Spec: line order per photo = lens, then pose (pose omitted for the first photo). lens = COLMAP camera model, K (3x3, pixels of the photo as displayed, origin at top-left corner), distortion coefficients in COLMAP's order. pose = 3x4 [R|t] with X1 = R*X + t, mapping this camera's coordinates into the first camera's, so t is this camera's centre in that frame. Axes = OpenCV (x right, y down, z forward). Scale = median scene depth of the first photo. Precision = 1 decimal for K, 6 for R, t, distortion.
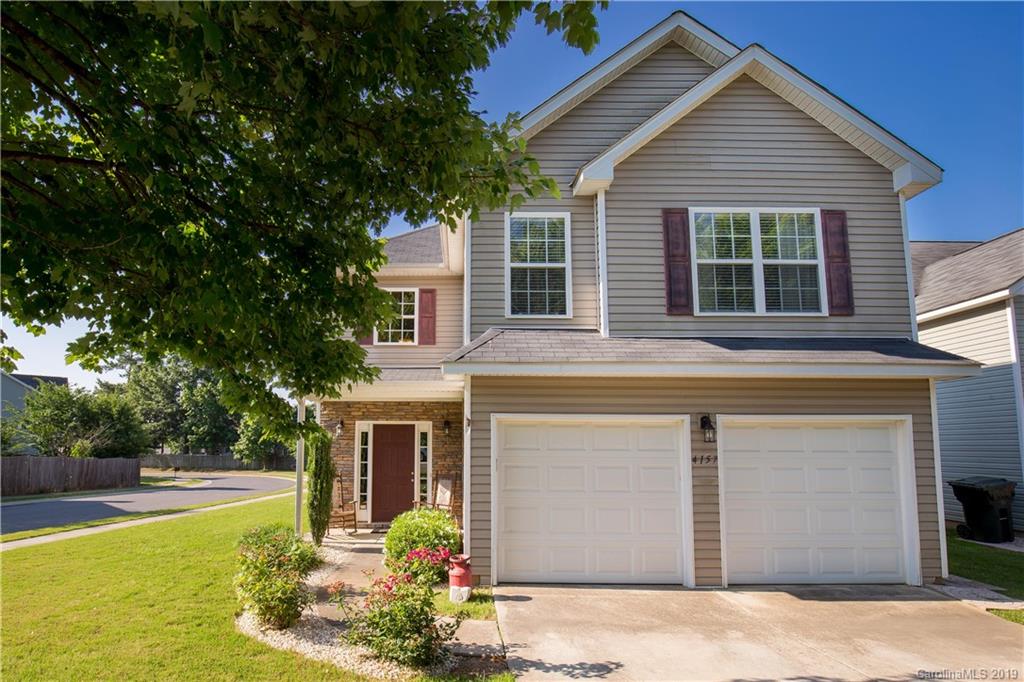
lens RADIAL K [[539.3, 0, 450.1], [0, 539.3, 394.5], [0, 0, 1]] dist [-0.035111, 0.000676]
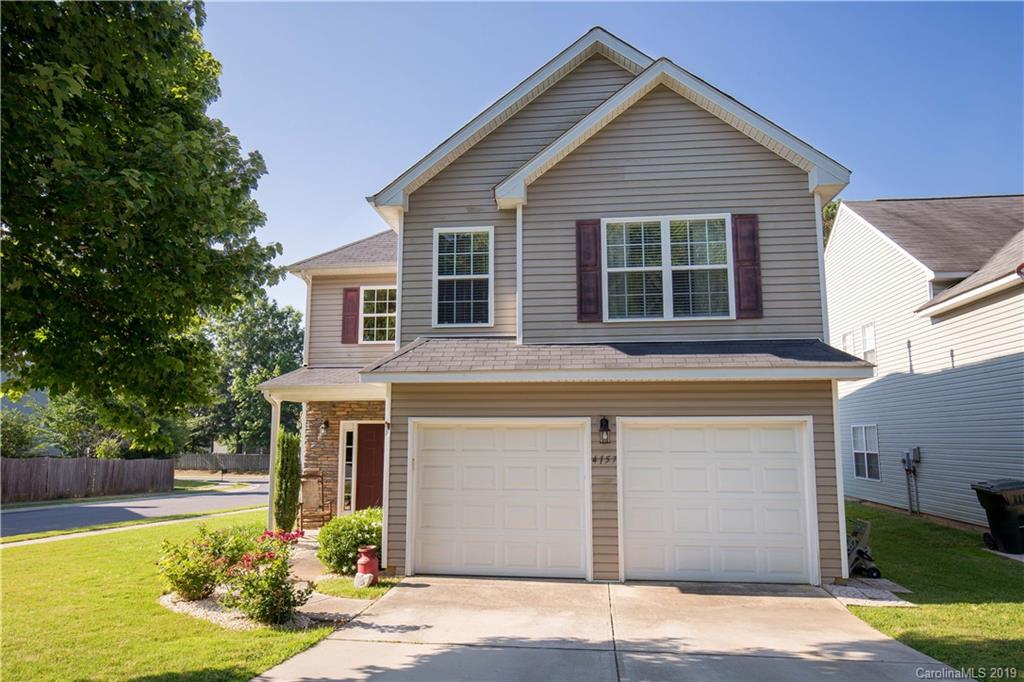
lens RADIAL K [[678.6, 0, 511.4], [0, 678.6, 351.9], [0, 0, 1]] dist [-0.005120, -0.001759]
pose [[0.995512, -0.018094, -0.092887, 0.283905], [0.014807, 0.999244, -0.035955, -0.031035], [0.093467, 0.034418, 0.995027, -0.244513]]
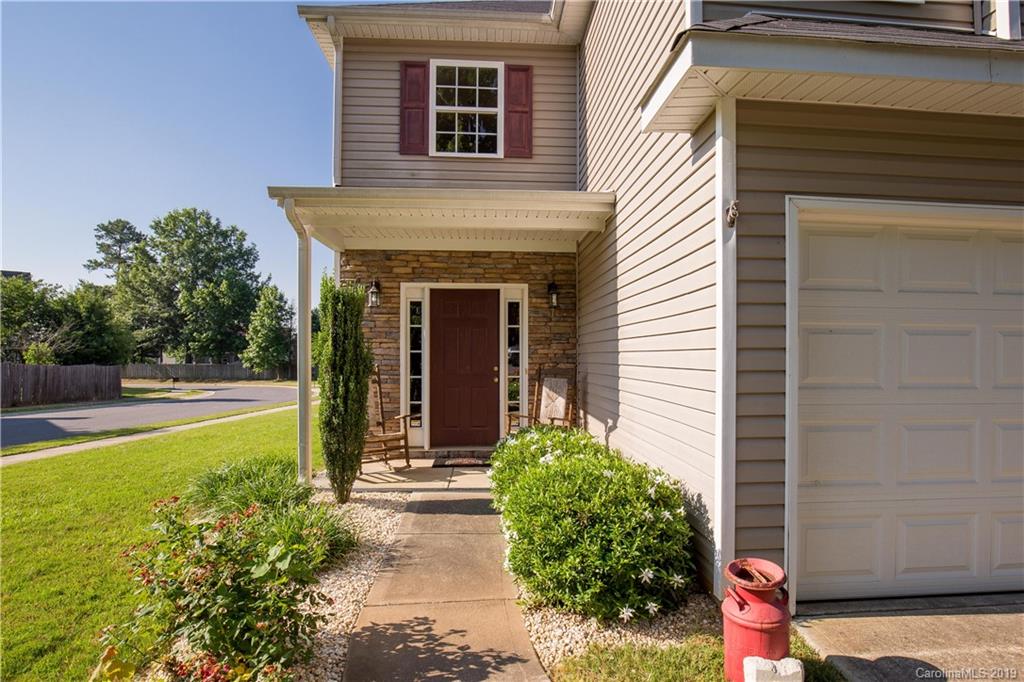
lens RADIAL K [[537.7, 0, 525.7], [0, 537.7, 357.1], [0, 0, 1]] dist [-0.032125, -0.000186]
pose [[0.995241, -0.004121, 0.097360, -0.104985], [-0.005369, 0.995269, 0.097011, 0.080209], [-0.097299, -0.097073, 0.990510, 0.424692]]
